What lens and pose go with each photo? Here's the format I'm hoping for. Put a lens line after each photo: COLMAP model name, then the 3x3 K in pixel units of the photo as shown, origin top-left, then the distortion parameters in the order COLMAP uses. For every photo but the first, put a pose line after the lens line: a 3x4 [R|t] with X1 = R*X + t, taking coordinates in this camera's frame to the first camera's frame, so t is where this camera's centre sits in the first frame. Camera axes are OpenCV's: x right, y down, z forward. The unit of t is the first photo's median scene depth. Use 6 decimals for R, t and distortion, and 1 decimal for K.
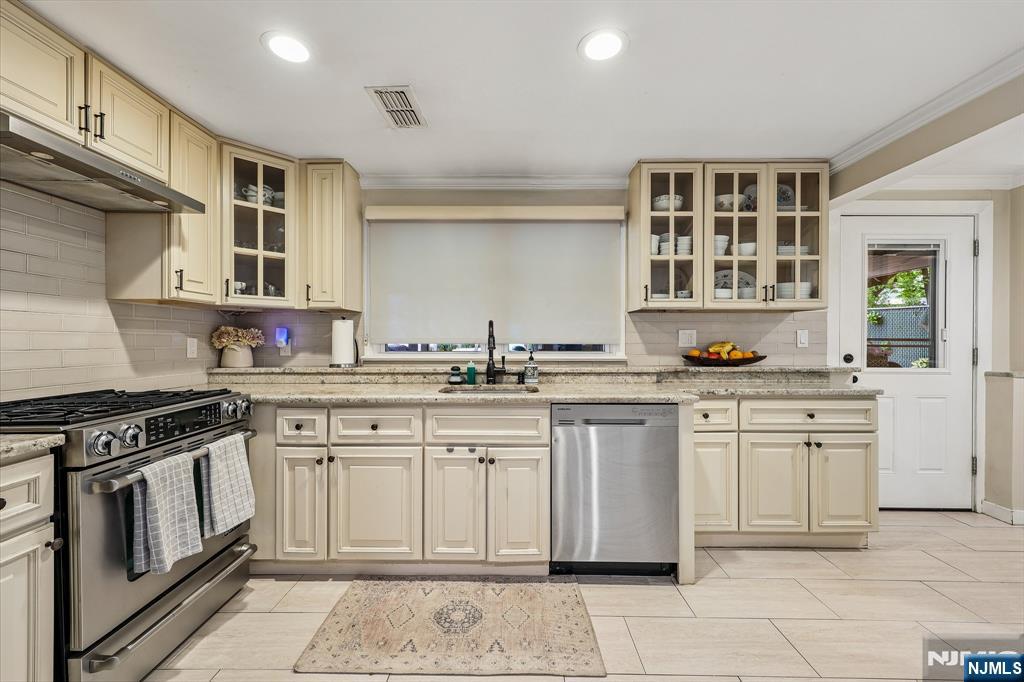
lens RADIAL K [[417.7, 0, 514.3], [0, 417.7, 339.7], [0, 0, 1]] dist [0.001119, -0.000130]
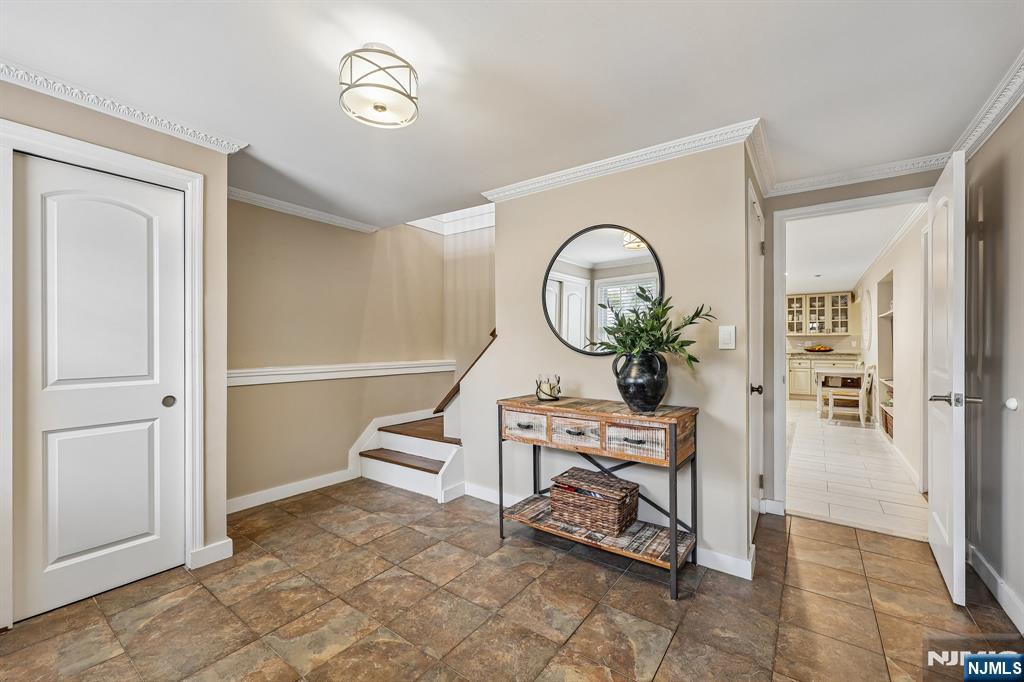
lens RADIAL K [[417.7, 0, 514.0], [0, 417.7, 342.0], [0, 0, 1]] dist [0.001119, -0.000130]
pose [[0.816188, -0.001422, -0.577785, 0.477268], [-0.002429, 0.999980, -0.005892, 0.006977], [0.577782, 0.006213, 0.816168, -3.298414]]
